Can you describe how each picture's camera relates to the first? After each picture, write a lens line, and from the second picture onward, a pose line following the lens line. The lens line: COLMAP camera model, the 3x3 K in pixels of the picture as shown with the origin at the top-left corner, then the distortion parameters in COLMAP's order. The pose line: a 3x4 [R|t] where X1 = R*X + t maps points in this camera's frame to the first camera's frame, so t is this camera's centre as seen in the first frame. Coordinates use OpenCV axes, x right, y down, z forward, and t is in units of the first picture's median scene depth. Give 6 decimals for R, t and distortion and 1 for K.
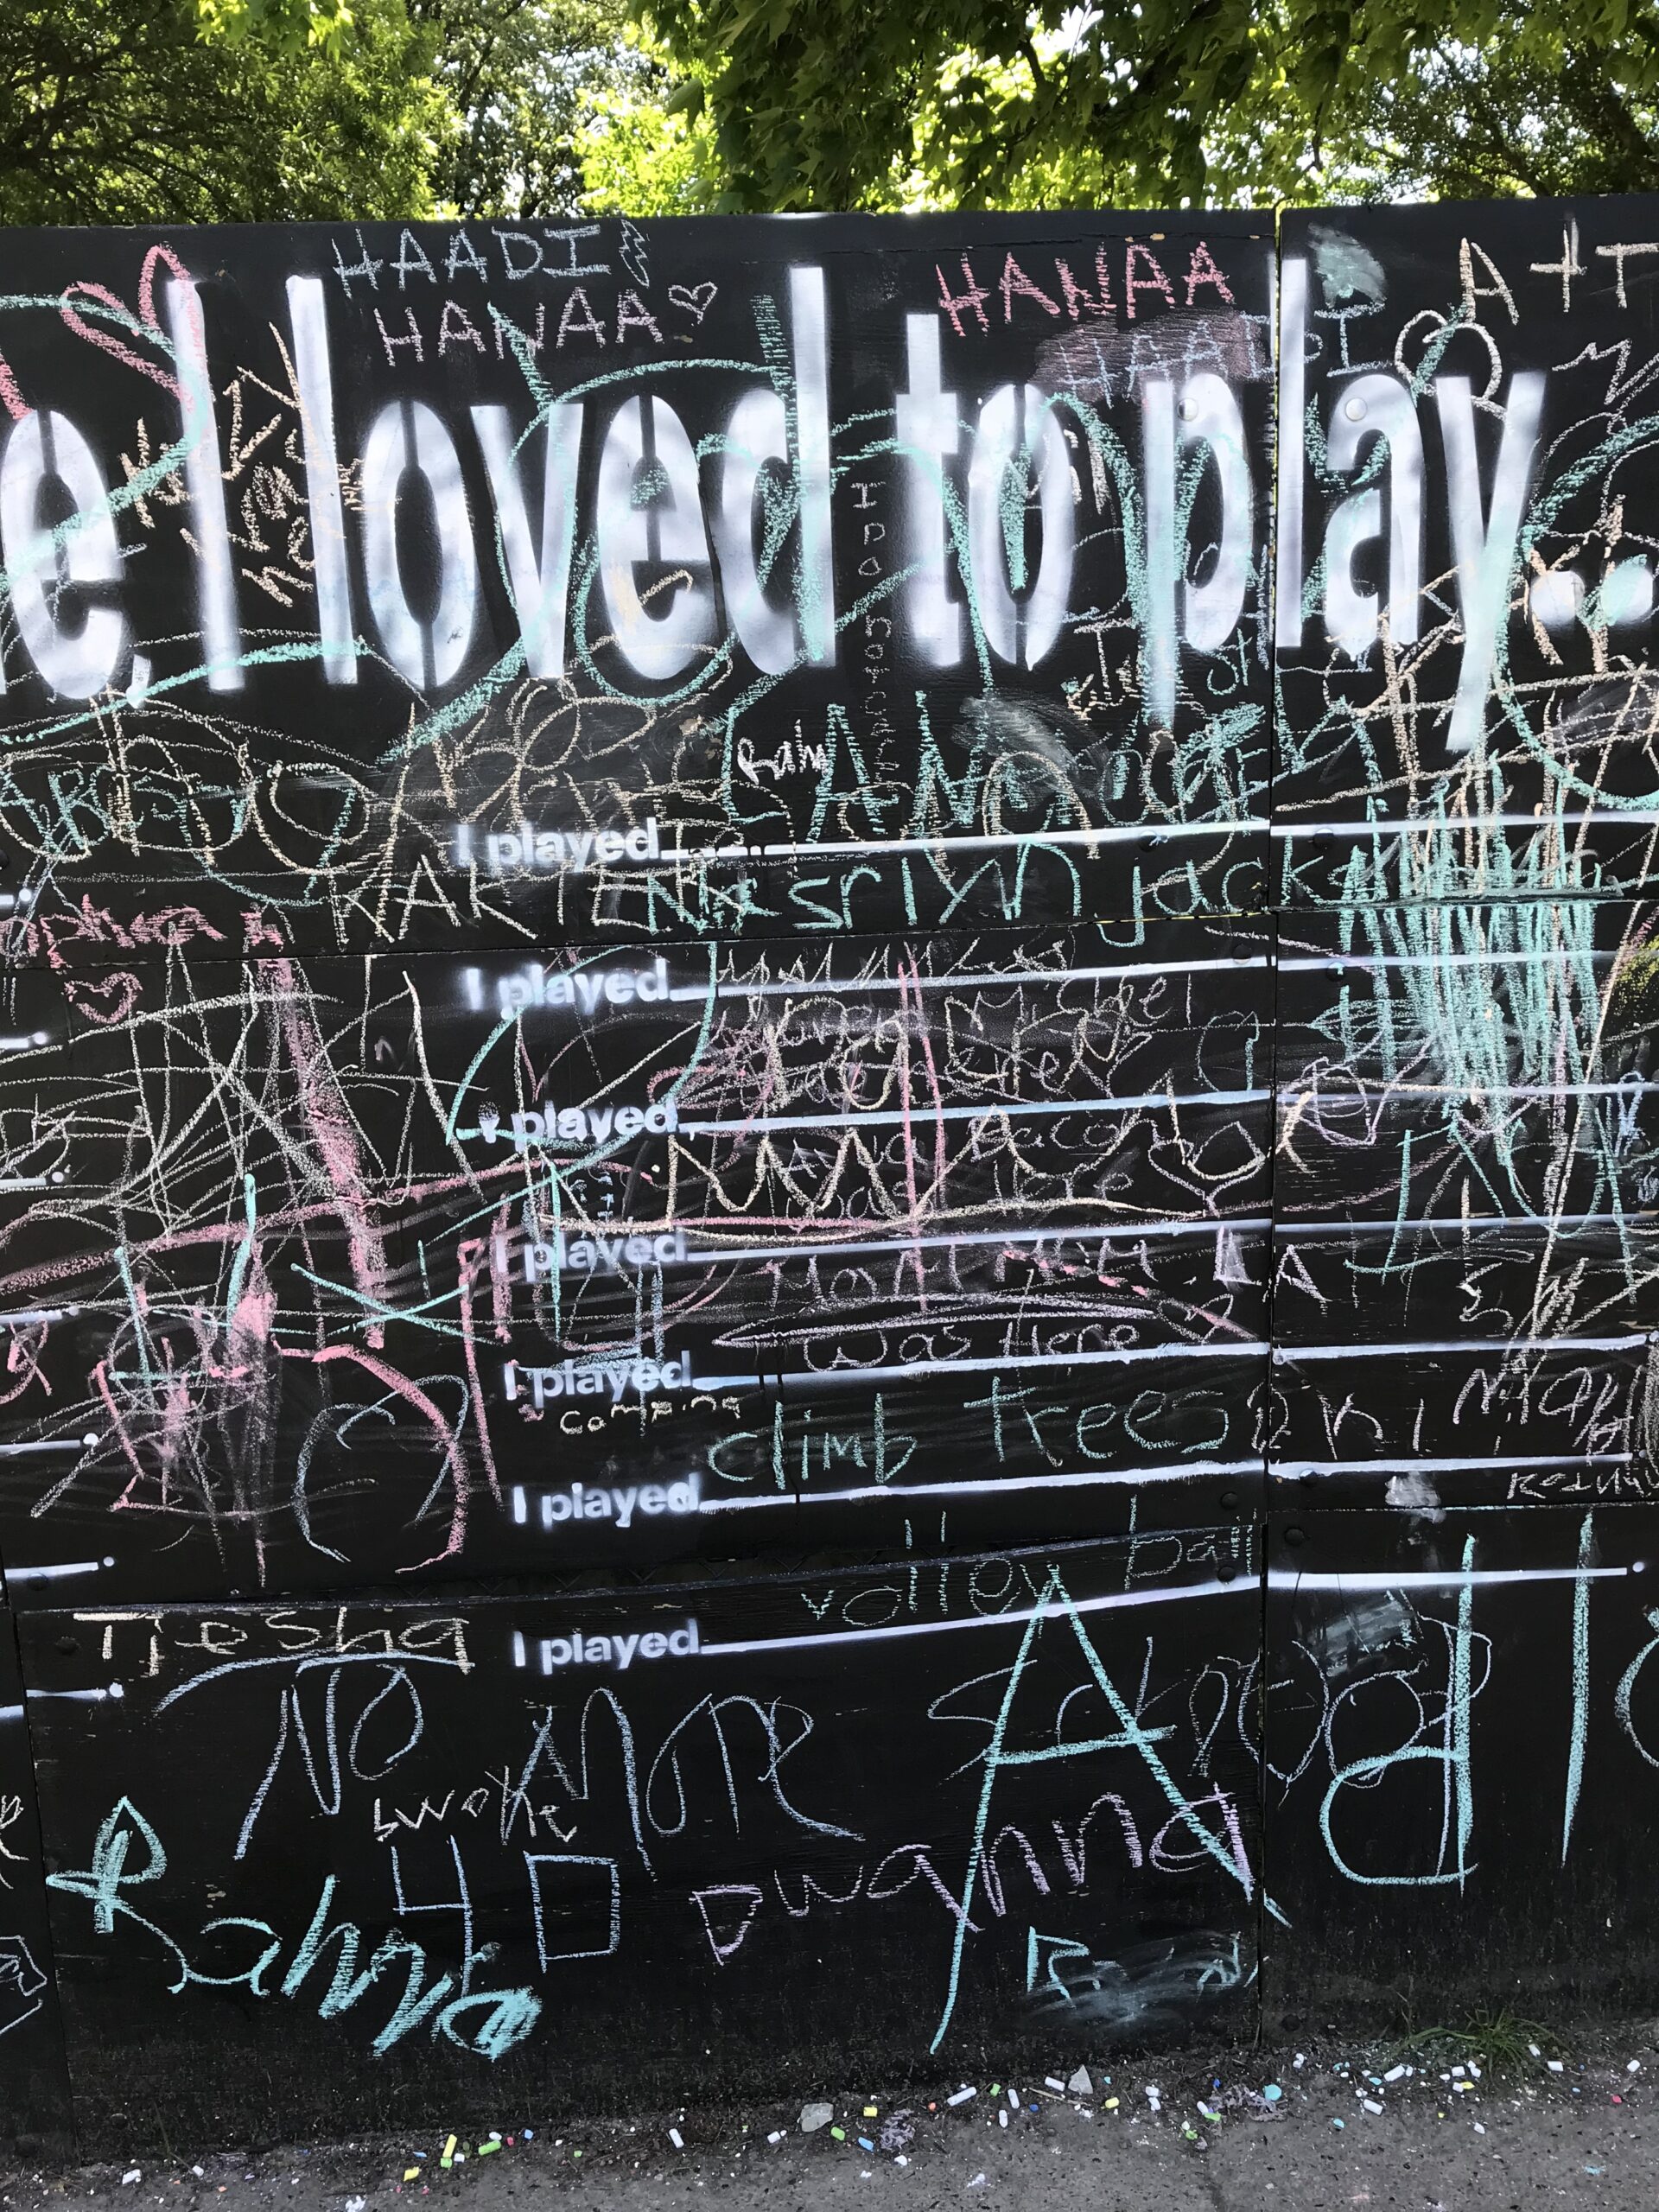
lens RADIAL K [[1797.0, 0, 834.0], [0, 1797.0, 1107.1], [0, 0, 1]] dist [0.009411, 0.001808]
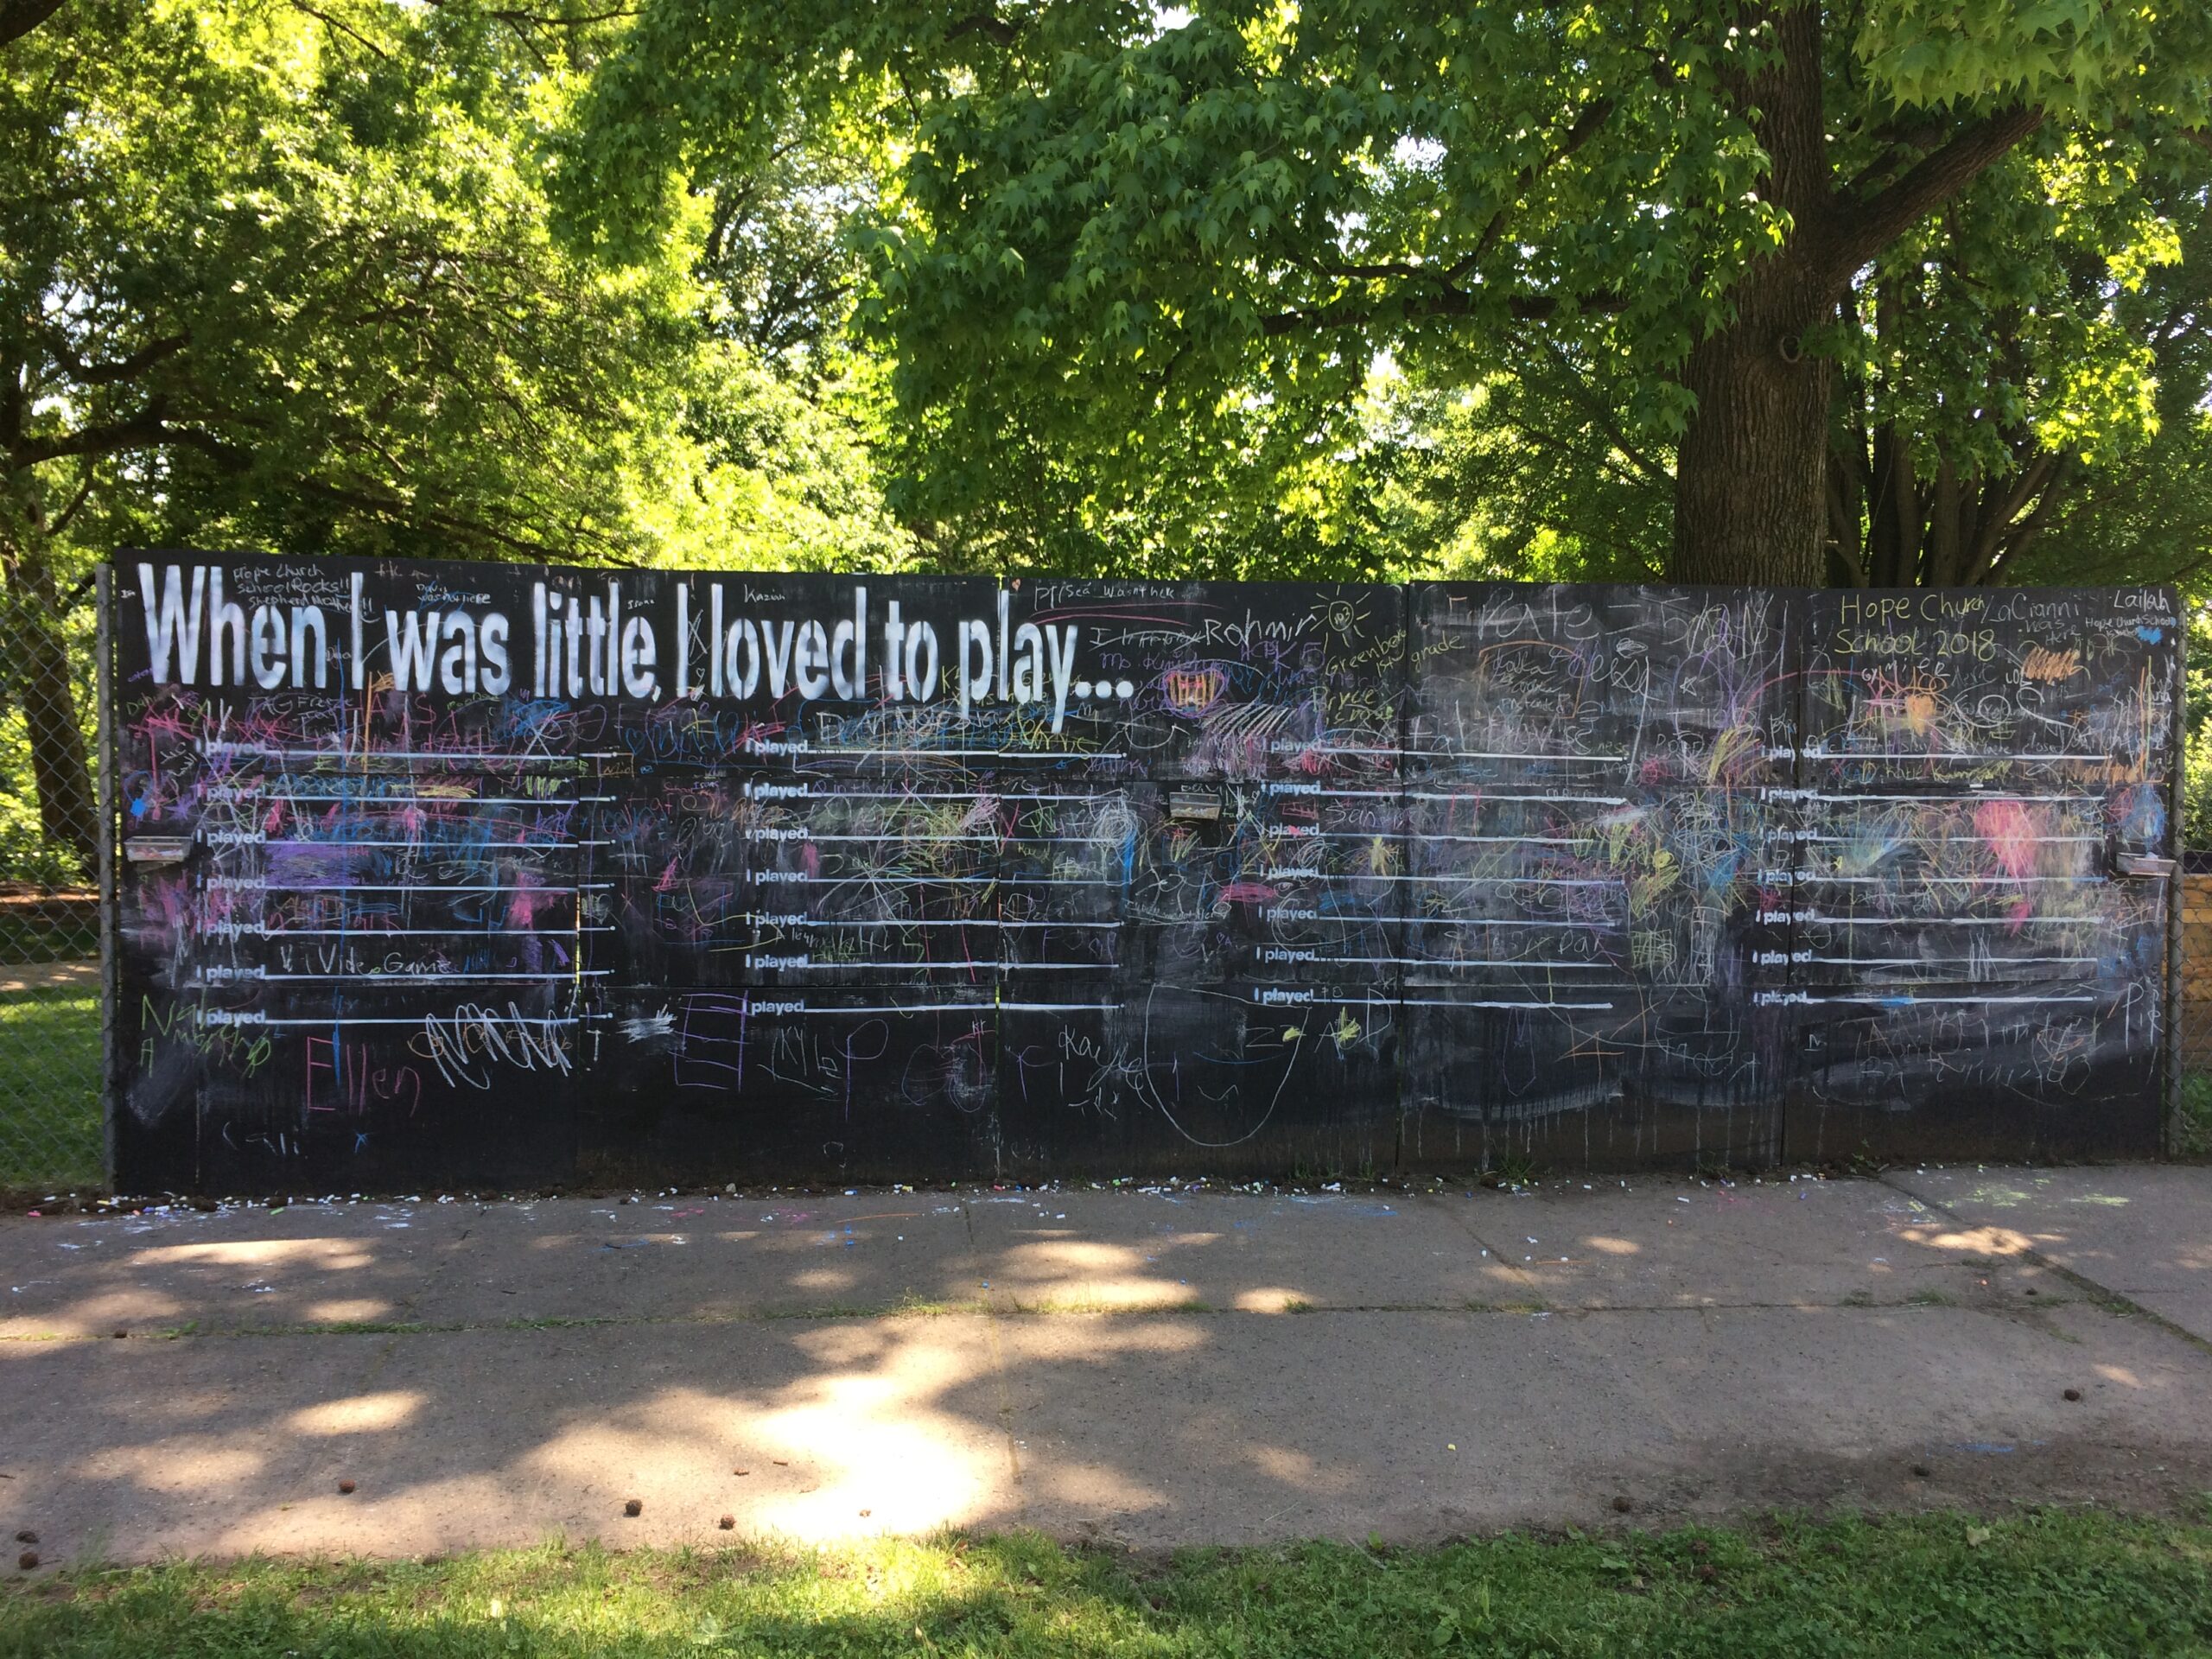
lens RADIAL K [[1878.8, 0, 1101.6], [0, 1878.8, 825.6], [0, 0, 1]] dist [-0.012589, -0.000736]
pose [[0.995128, 0.051837, 0.083861, 0.162838], [-0.044327, 0.995040, -0.089055, 0.287271], [-0.088062, 0.084904, 0.992490, -2.537387]]
